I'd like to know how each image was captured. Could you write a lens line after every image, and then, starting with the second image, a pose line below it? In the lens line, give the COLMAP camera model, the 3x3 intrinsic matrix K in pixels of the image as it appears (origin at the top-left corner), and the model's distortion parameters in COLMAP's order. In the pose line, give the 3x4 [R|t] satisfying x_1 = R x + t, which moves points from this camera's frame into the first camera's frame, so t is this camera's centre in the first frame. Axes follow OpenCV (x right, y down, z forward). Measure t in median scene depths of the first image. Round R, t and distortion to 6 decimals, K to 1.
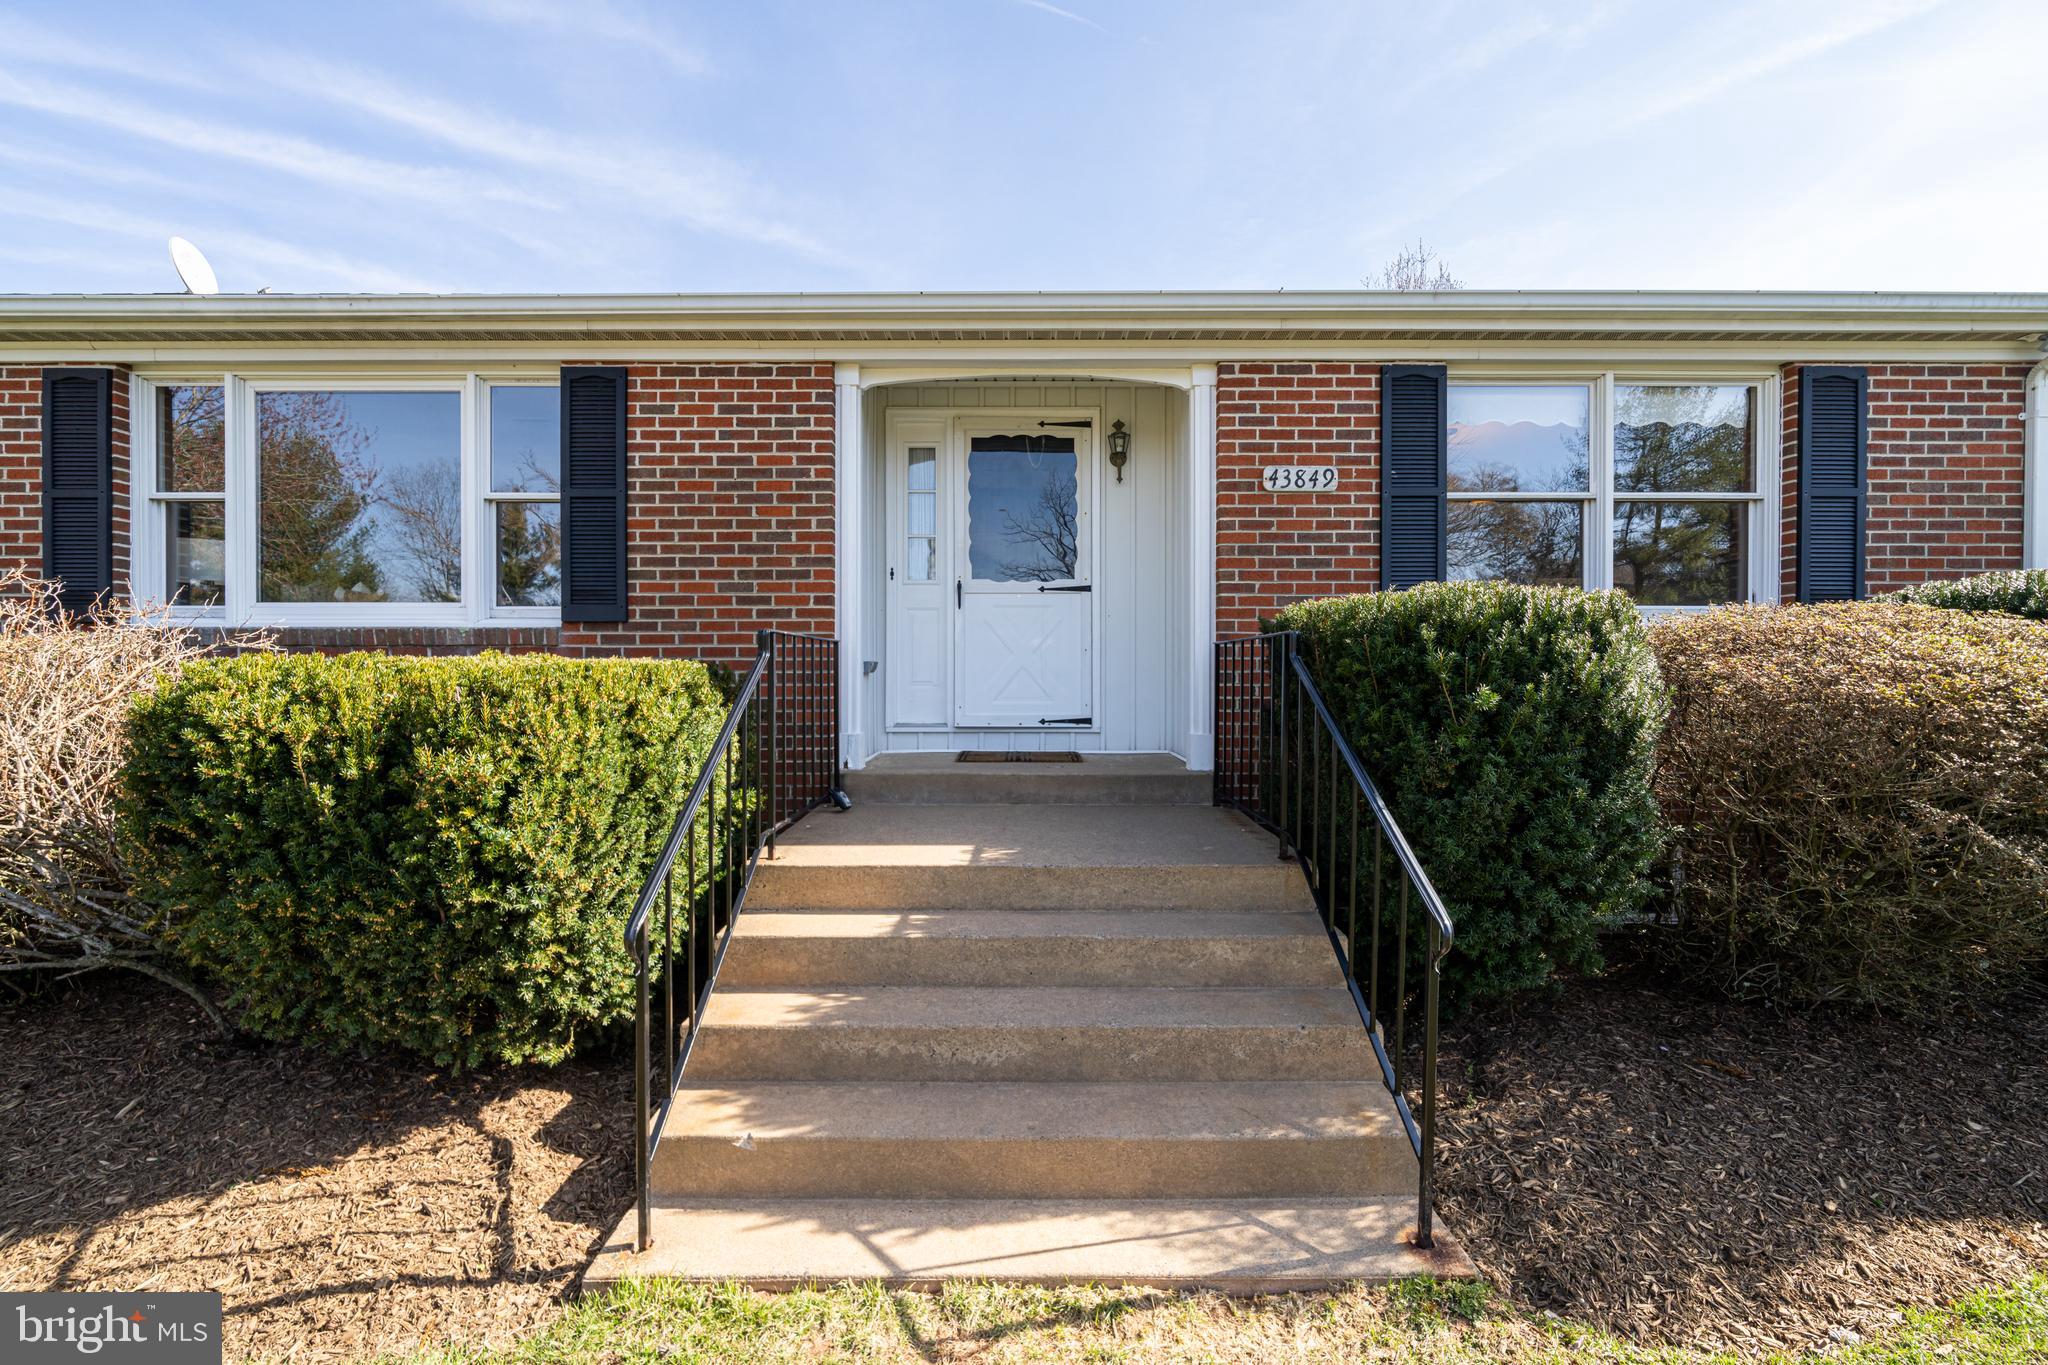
lens RADIAL K [[763.8, 0, 1019.4], [0, 763.8, 676.0], [0, 0, 1]] dist [0.001728, 0.000287]
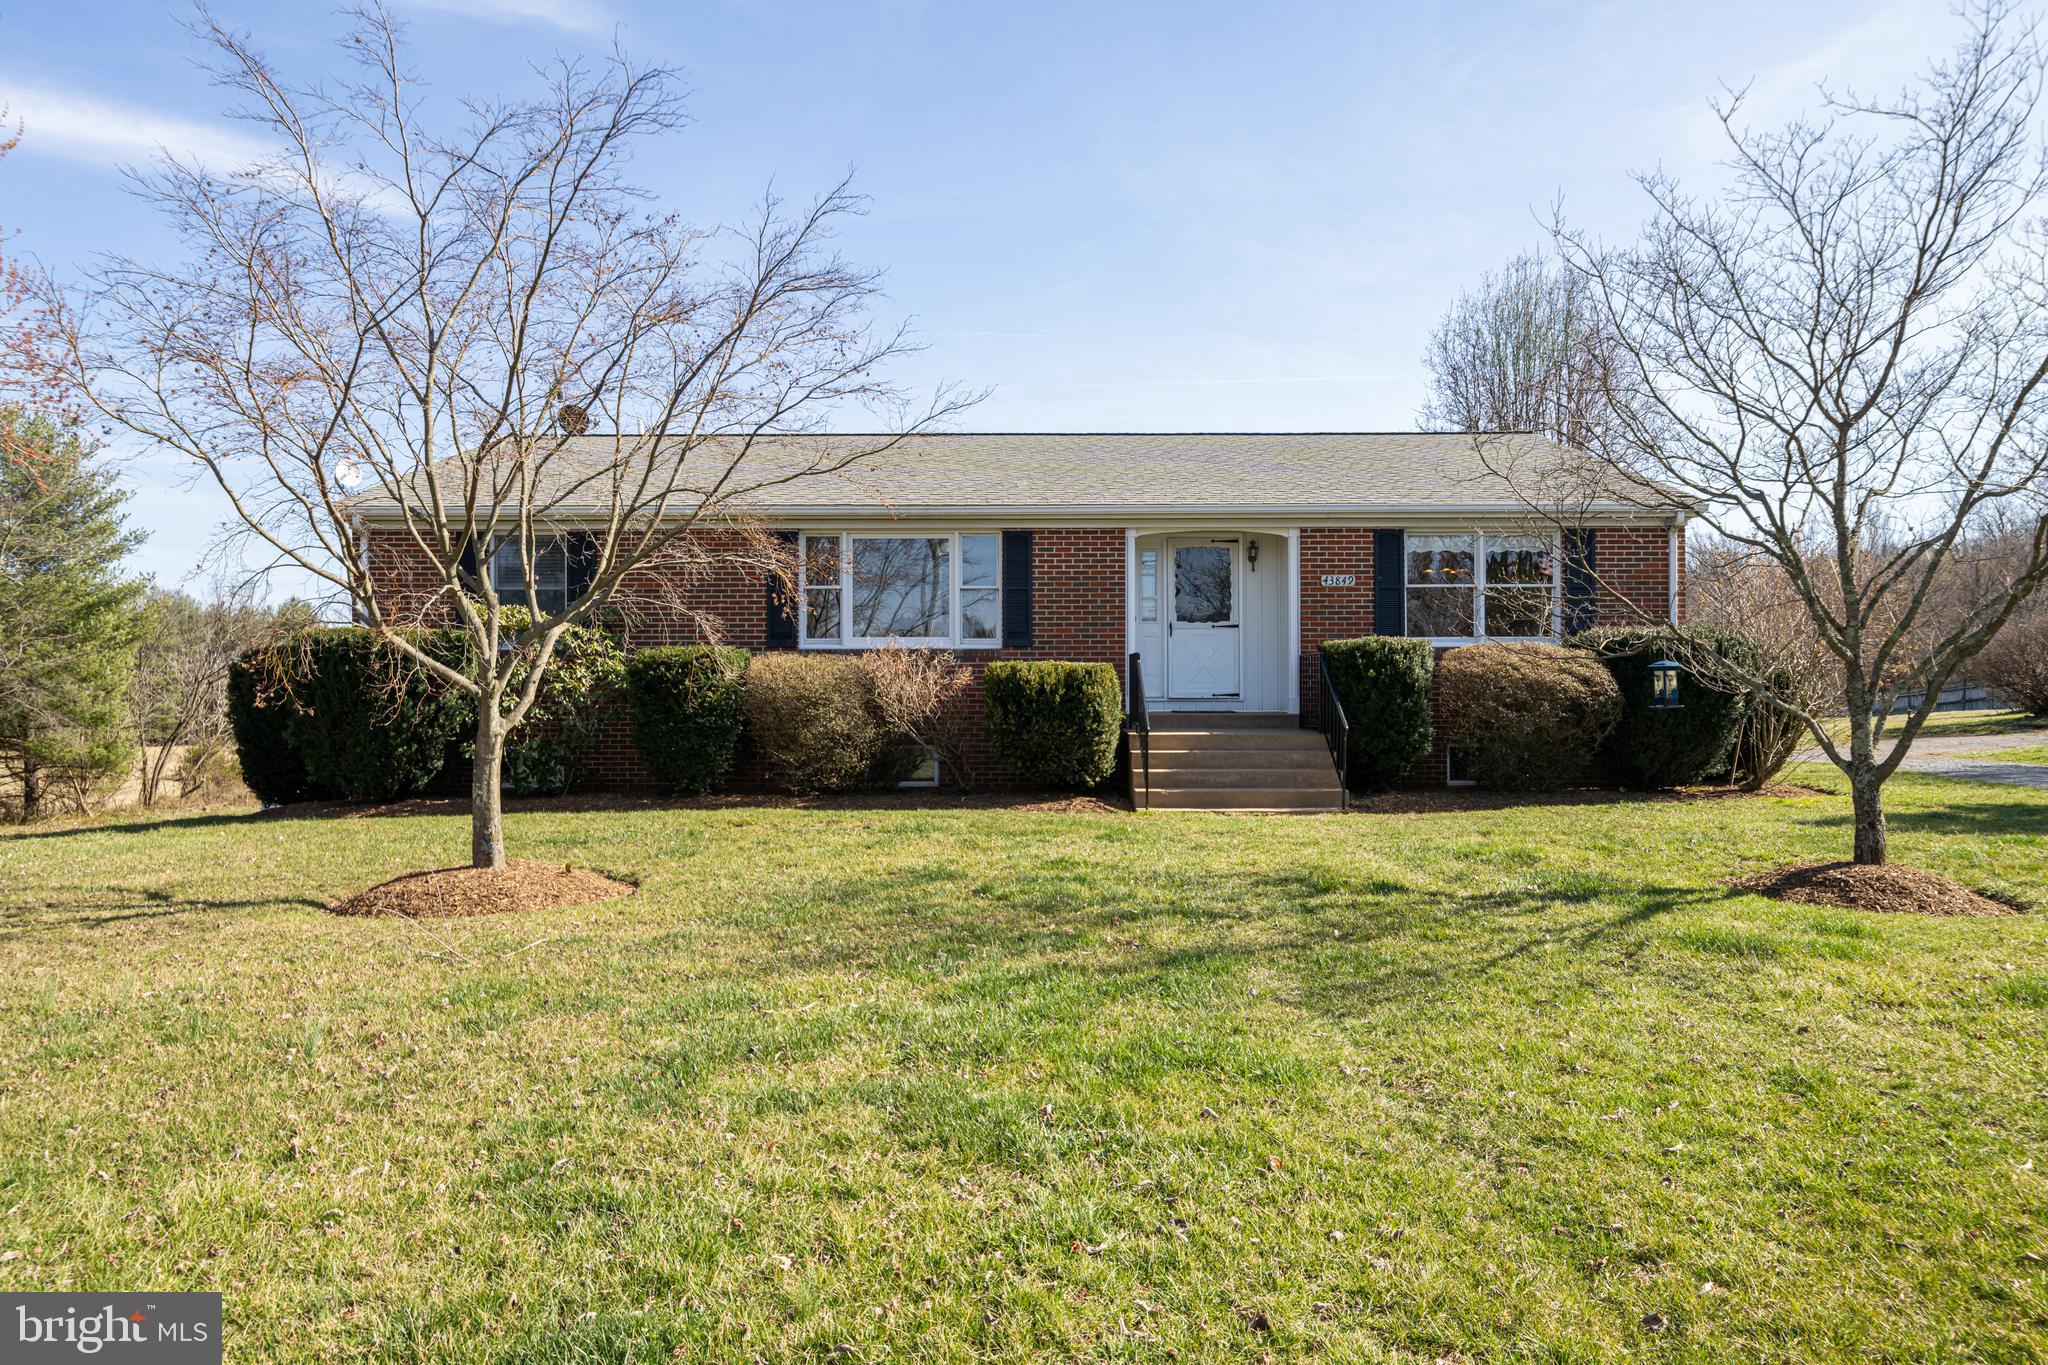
lens RADIAL K [[1374.8, 0, 1023.5], [0, 1374.8, 680.4], [0, 0, 1]] dist [-0.002723, 0.002000]
pose [[0.999913, -0.003422, -0.012708, -0.478909], [0.003442, 0.999993, 0.001540, 0.016554], [0.012702, -0.001584, 0.999918, -2.925457]]
